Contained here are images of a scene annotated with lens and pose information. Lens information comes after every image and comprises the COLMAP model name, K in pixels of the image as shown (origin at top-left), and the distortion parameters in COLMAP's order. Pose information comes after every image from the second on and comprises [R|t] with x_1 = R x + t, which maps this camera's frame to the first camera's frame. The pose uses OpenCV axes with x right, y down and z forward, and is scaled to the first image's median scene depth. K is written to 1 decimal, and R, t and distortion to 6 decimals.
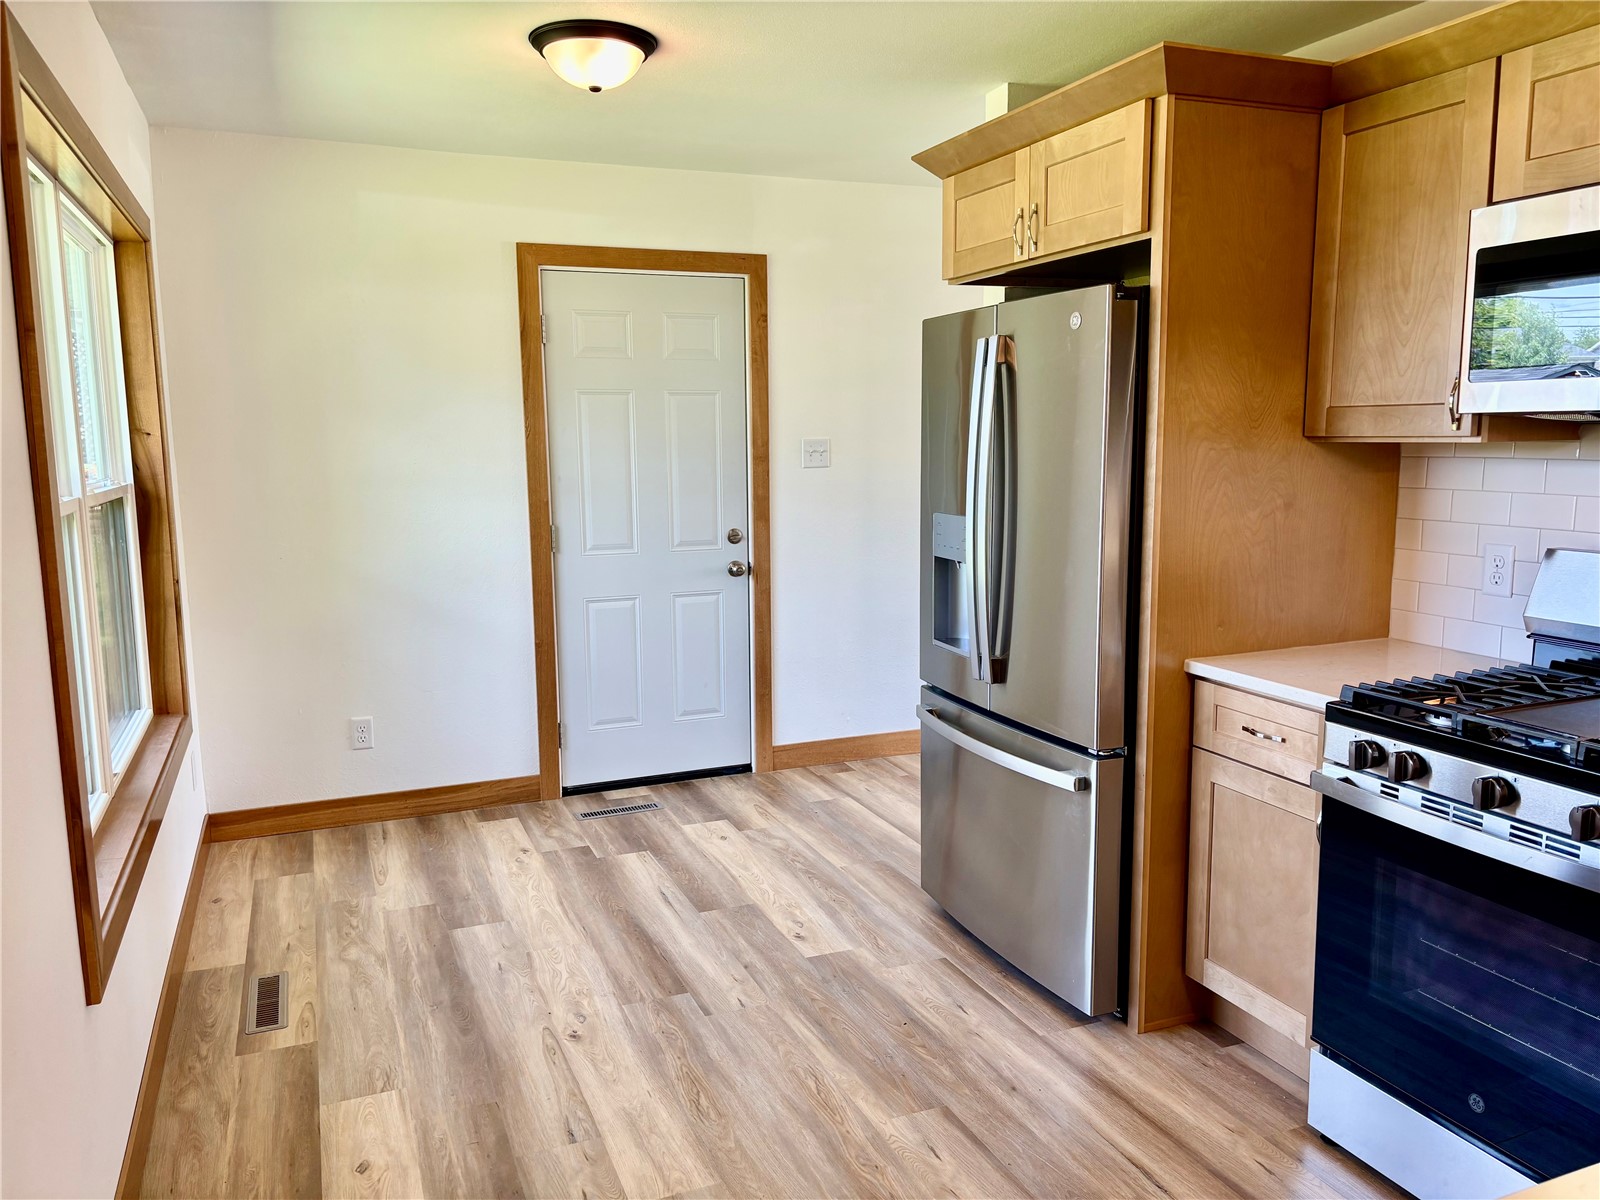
lens RADIAL K [[1197.7, 0, 793.8], [0, 1197.7, 596.5], [0, 0, 1]] dist [0.015281, -0.003045]
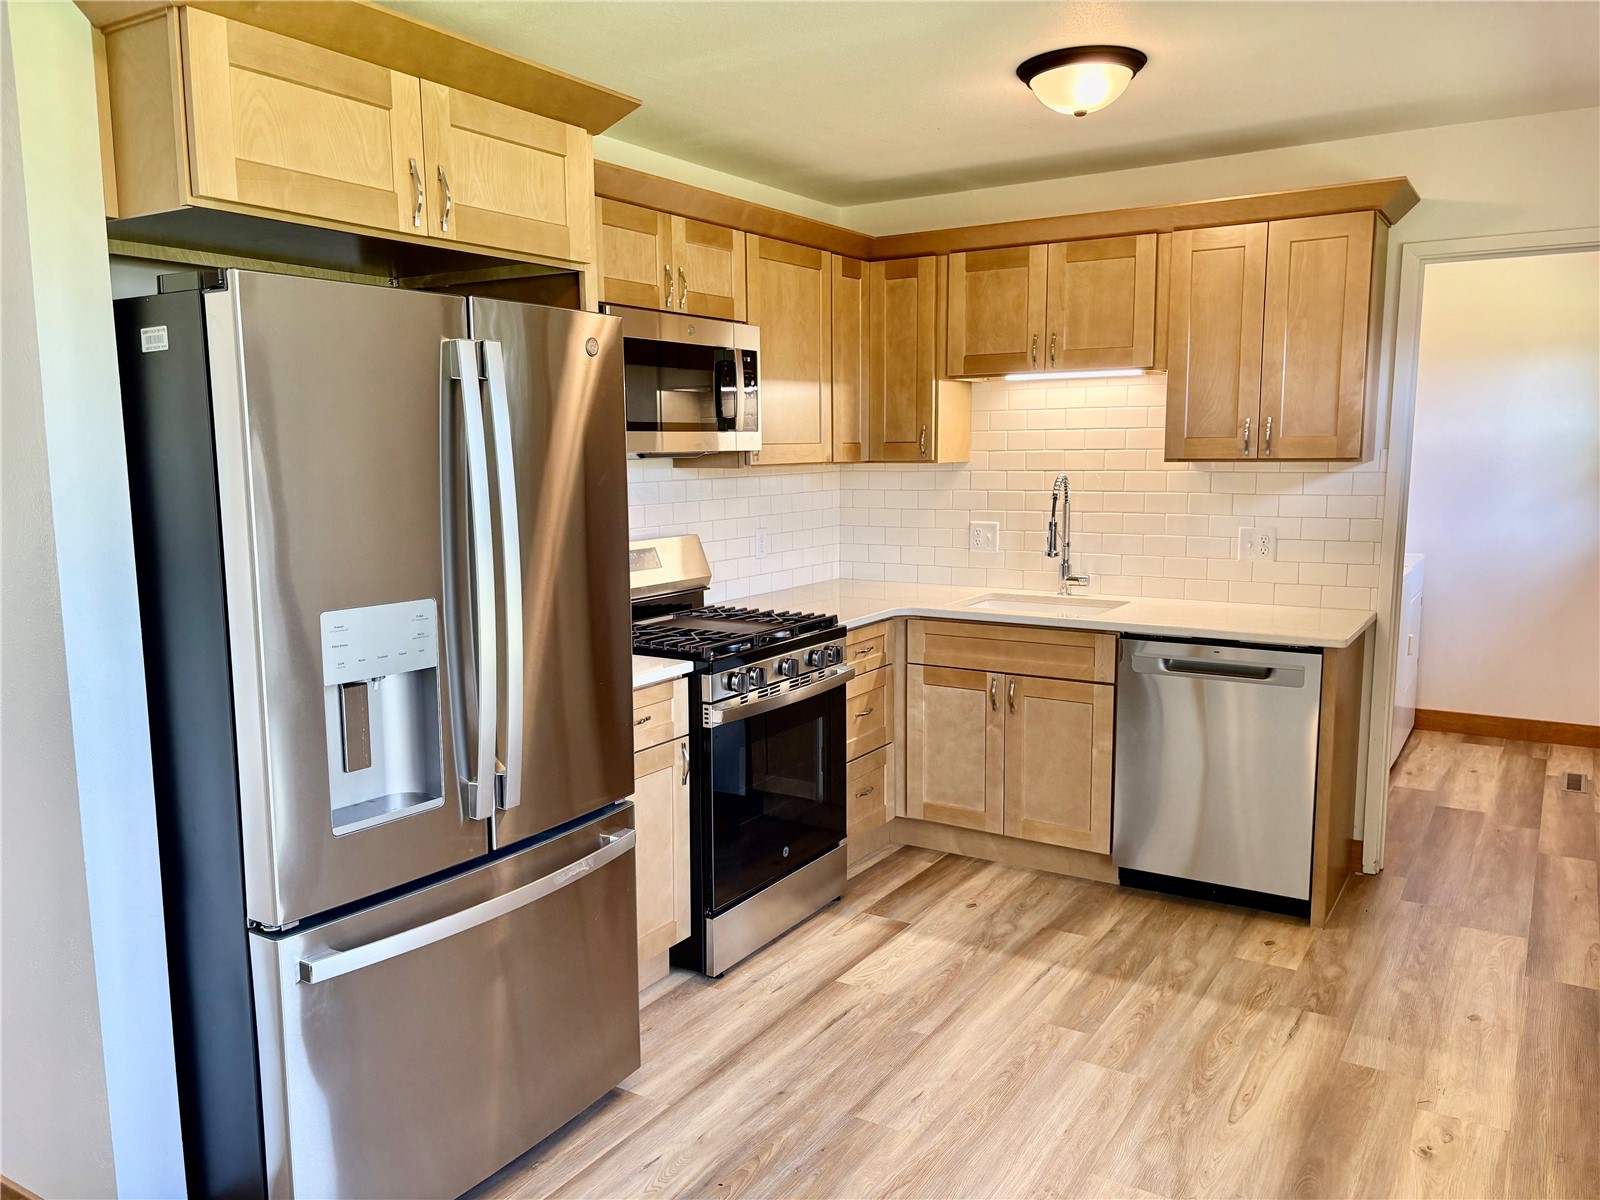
lens RADIAL K [[1197.7, 0, 795.5], [0, 1197.7, 610.1], [0, 0, 1]] dist [0.015281, -0.003045]
pose [[-0.577226, -0.095504, 0.810980, -0.668565], [0.124057, 0.971353, 0.202690, -0.216068], [-0.807106, 0.217606, -0.548842, 1.578074]]
